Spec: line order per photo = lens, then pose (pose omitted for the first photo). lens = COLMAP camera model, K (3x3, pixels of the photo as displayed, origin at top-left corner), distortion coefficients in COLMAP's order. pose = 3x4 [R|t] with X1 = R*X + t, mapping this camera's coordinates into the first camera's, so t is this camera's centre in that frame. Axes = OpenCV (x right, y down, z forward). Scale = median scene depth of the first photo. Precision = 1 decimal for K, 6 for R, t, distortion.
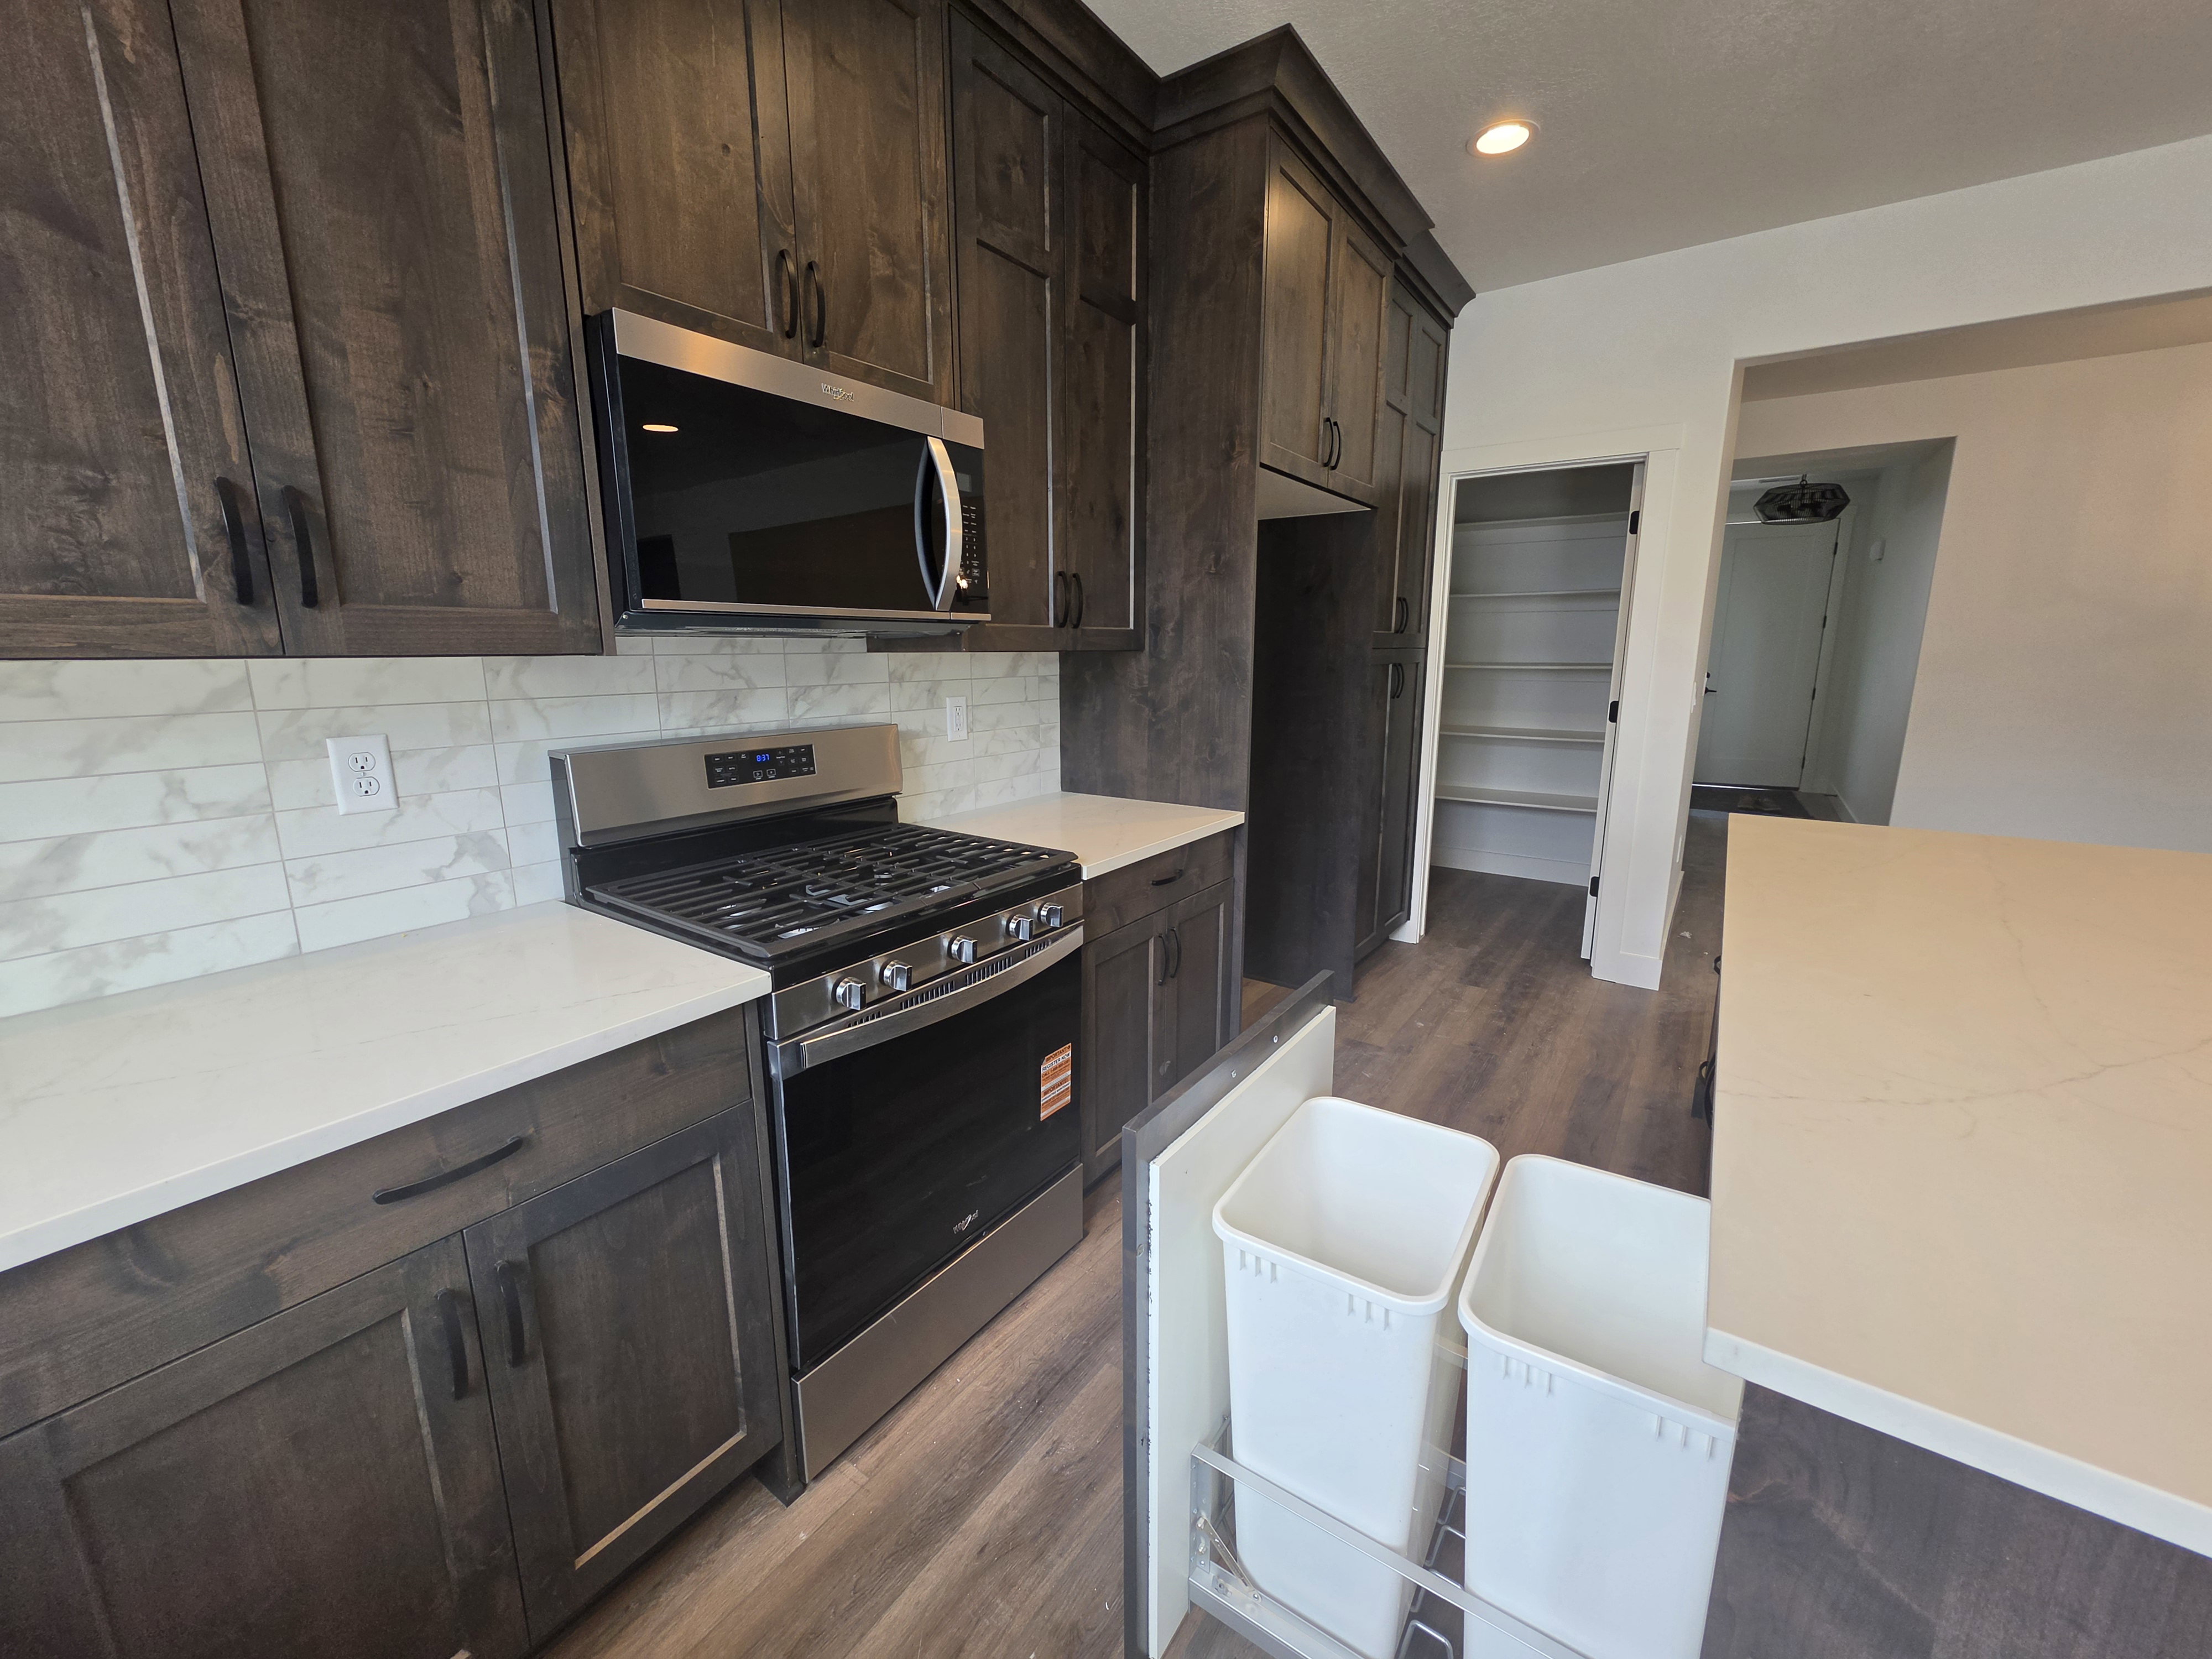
lens RADIAL K [[886.2, 0, 1104.6], [0, 886.2, 822.2], [0, 0, 1]] dist [-0.006413, 0.002110]
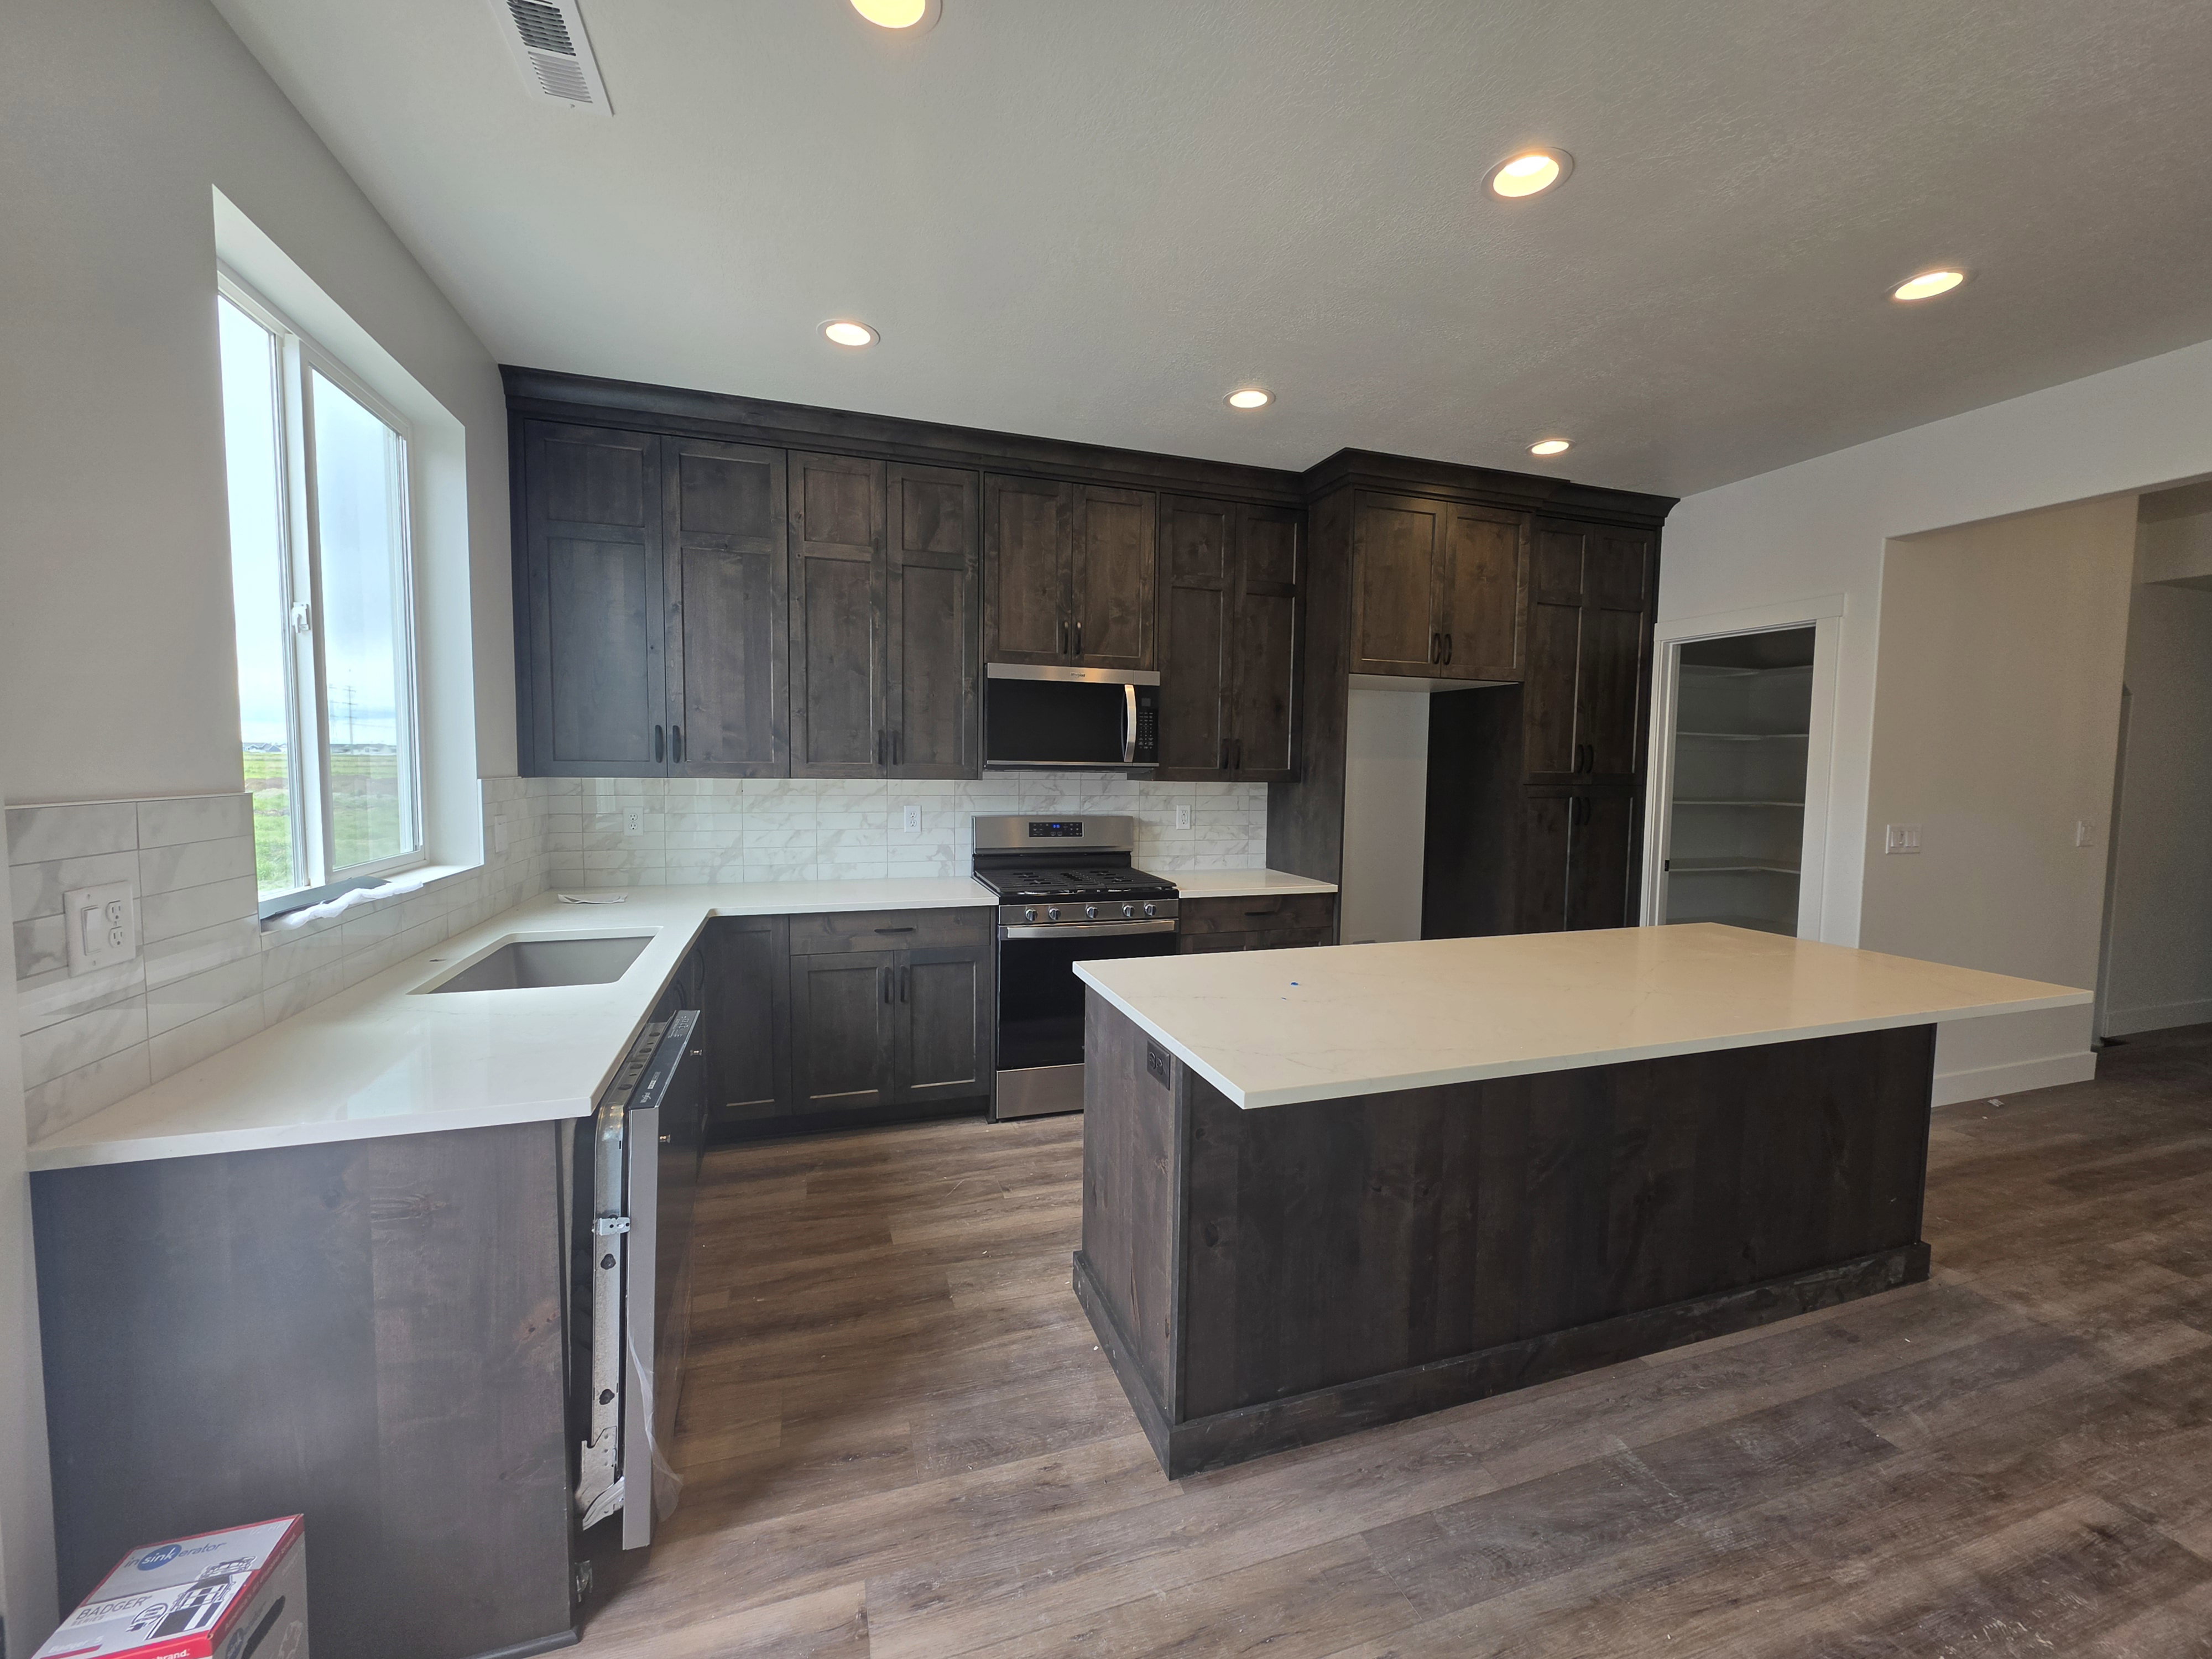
lens RADIAL K [[886.2, 0, 1102.0], [0, 886.2, 824.0], [0, 0, 1]] dist [-0.006413, 0.002110]
pose [[0.803745, 0.052514, -0.592652, 1.258462], [-0.129964, 0.987539, -0.088751, 0.127582], [0.580606, 0.148357, 0.800554, -0.871737]]
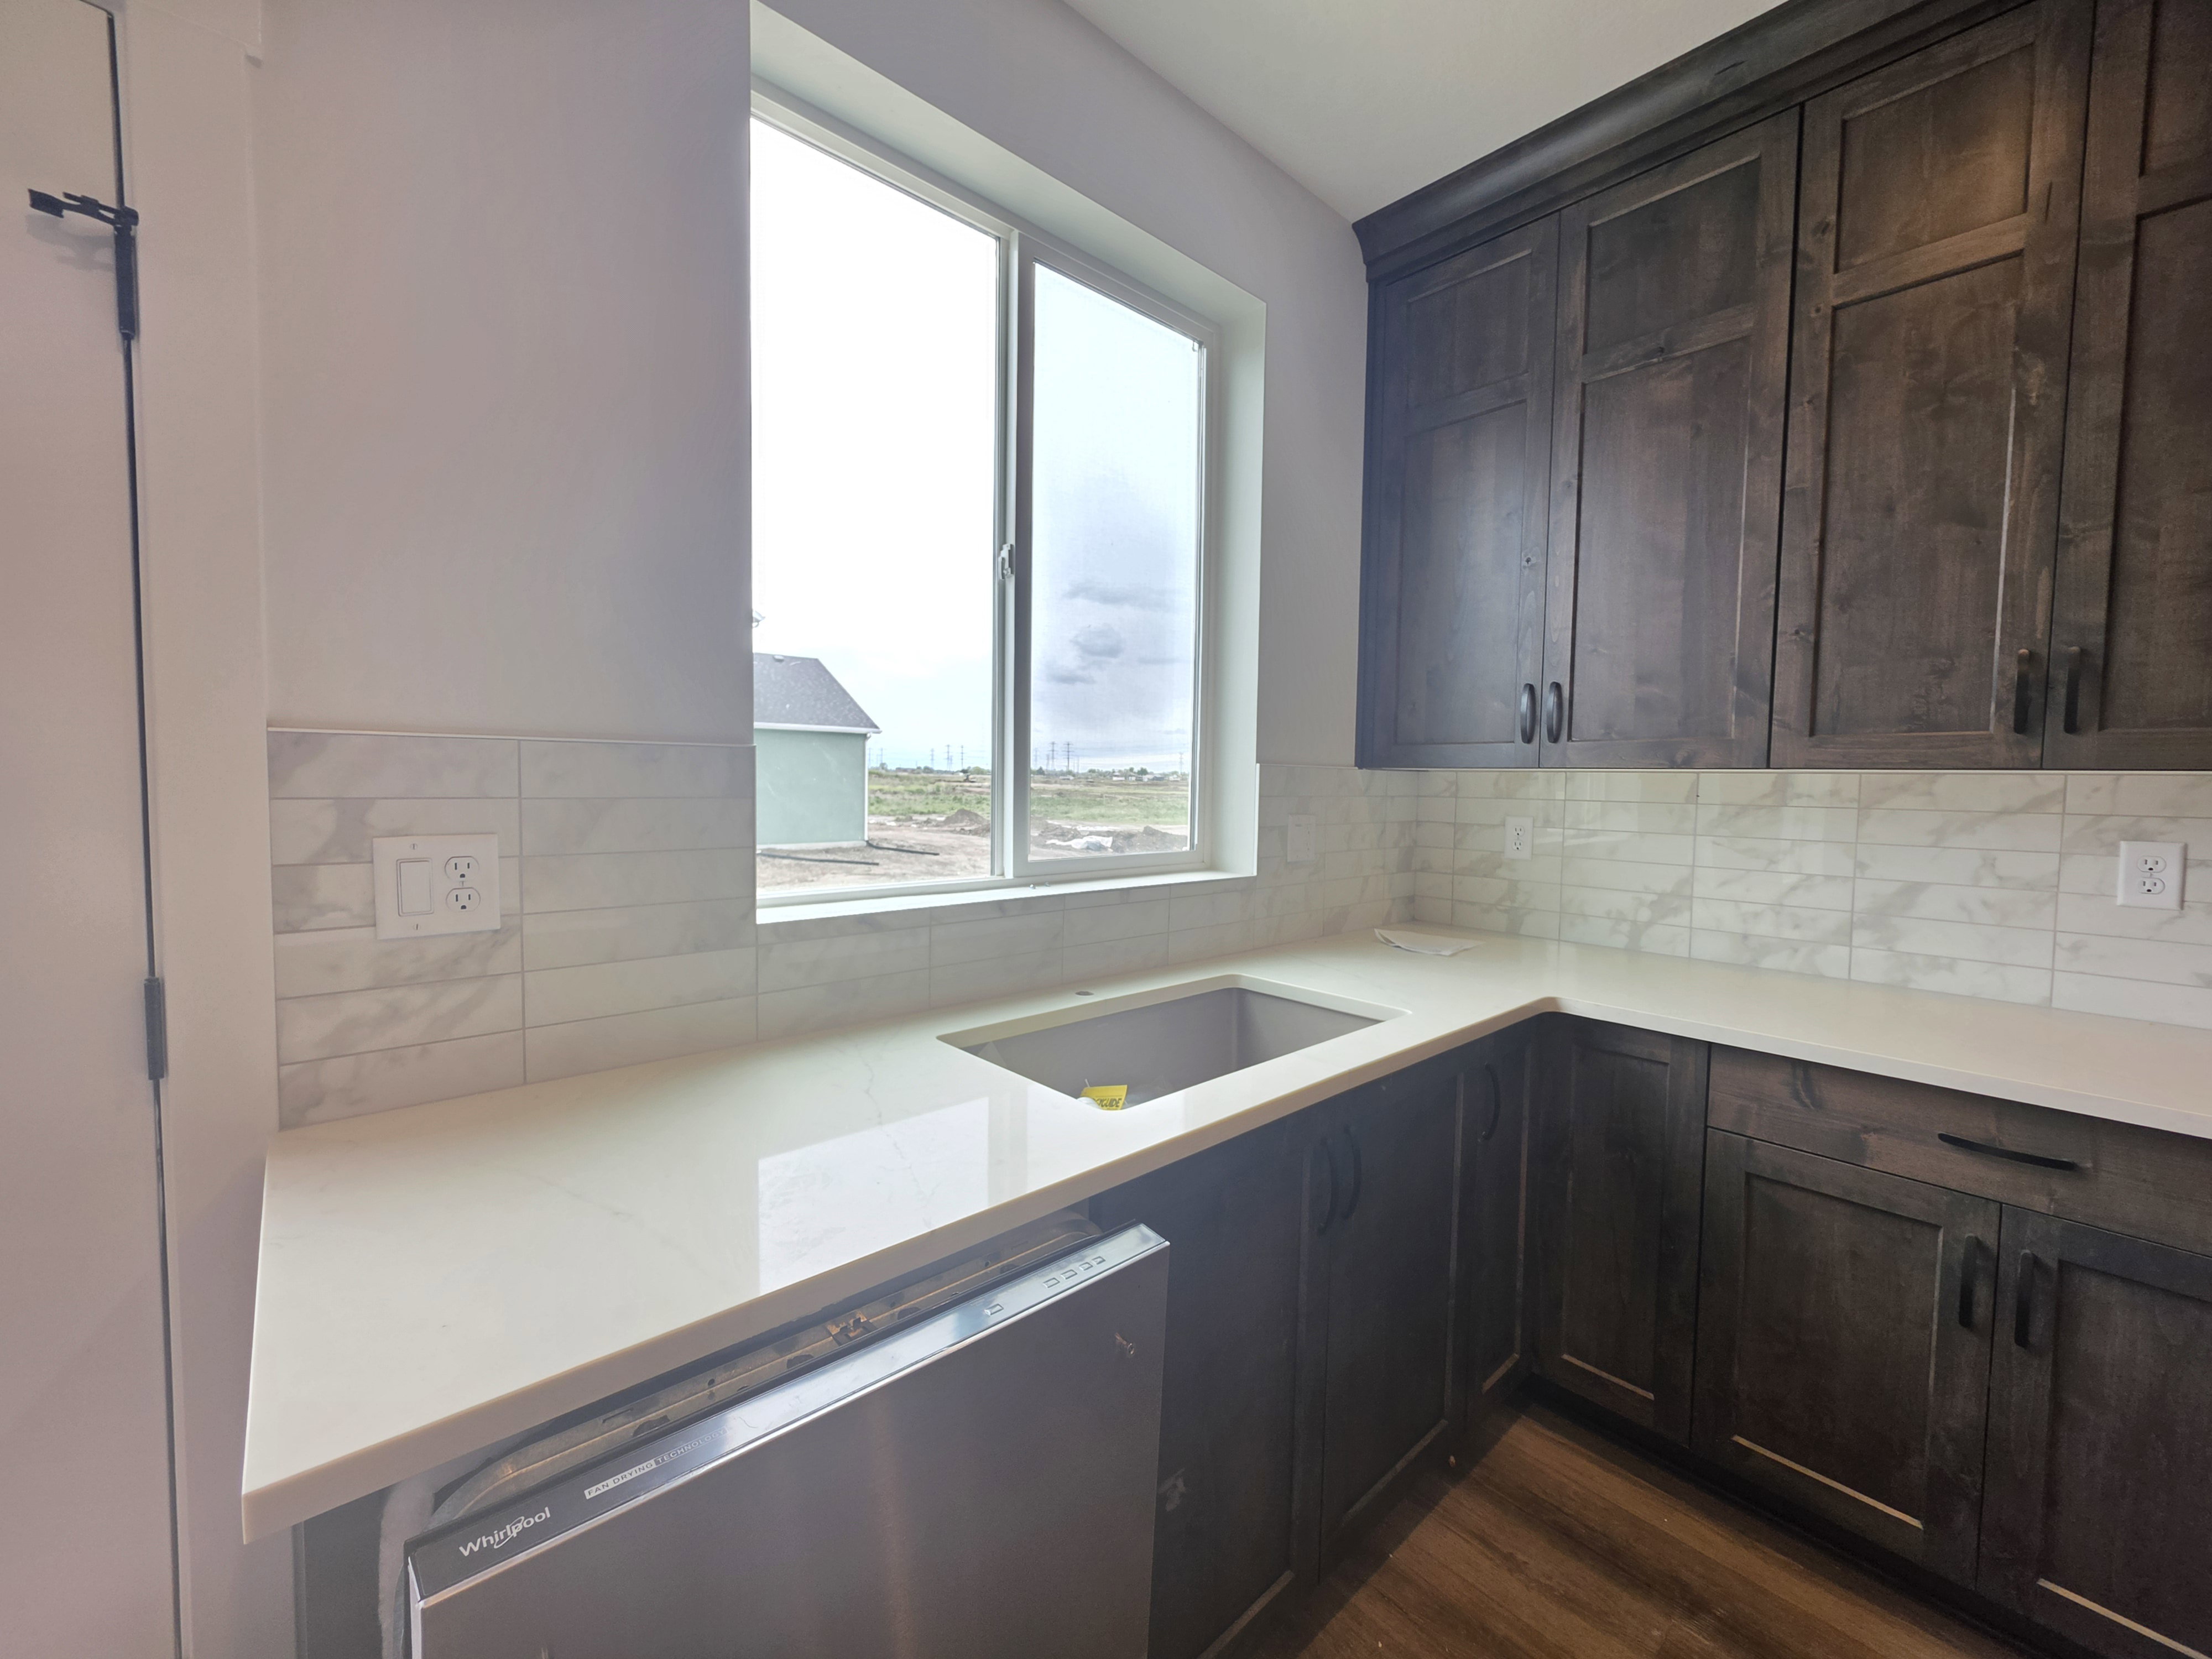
lens RADIAL K [[886.2, 0, 1109.3], [0, 886.2, 821.5], [0, 0, 1]] dist [-0.006413, 0.002110]
pose [[-0.219586, 0.045927, -0.974511, 0.533194], [-0.206069, 0.974170, 0.092345, 0.047574], [0.953581, 0.221094, -0.204450, -0.067472]]
